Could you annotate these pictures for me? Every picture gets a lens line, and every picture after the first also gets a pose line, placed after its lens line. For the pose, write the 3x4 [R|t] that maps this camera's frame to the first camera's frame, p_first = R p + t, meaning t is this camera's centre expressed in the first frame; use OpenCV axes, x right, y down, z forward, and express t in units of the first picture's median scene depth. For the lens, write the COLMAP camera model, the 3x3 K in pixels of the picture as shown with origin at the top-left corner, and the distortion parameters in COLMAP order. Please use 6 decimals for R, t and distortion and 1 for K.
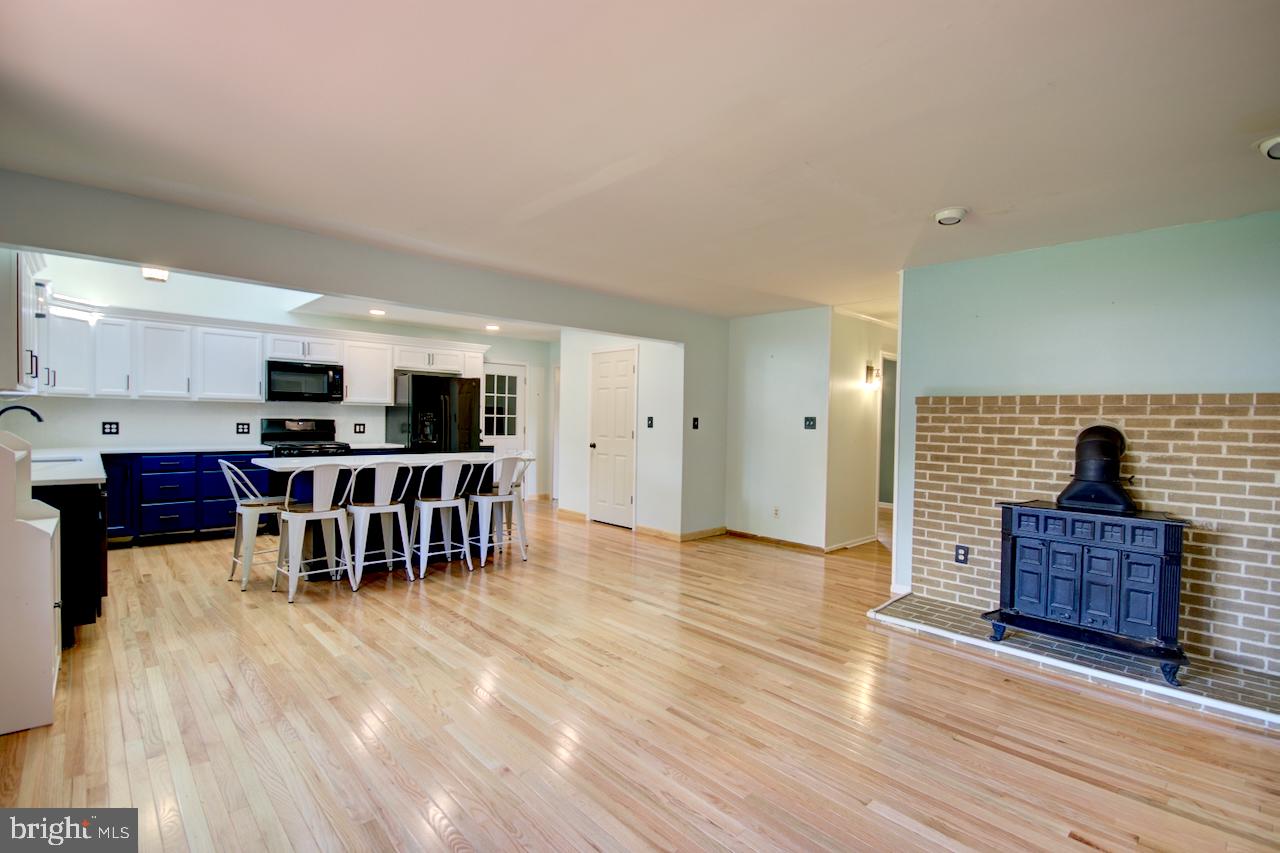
lens RADIAL K [[589.5, 0, 627.2], [0, 589.5, 427.4], [0, 0, 1]] dist [-0.000212, -0.001322]
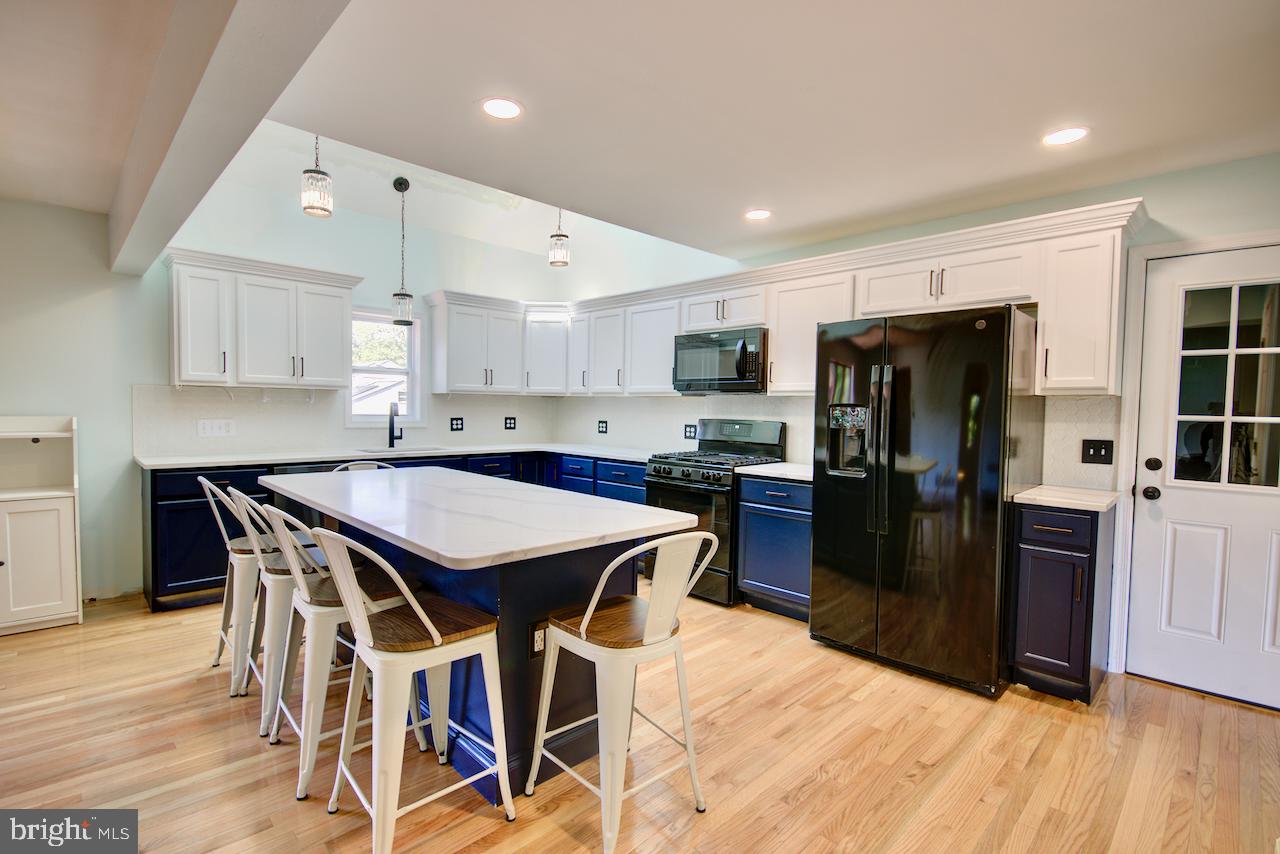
lens RADIAL K [[589.5, 0, 634.5], [0, 589.5, 431.4], [0, 0, 1]] dist [-0.000212, -0.001322]
pose [[0.029285, 0.023470, -0.999296, 0.164634], [-0.034742, 0.999144, 0.022448, -0.021007], [0.998967, 0.034060, 0.030075, 1.486034]]
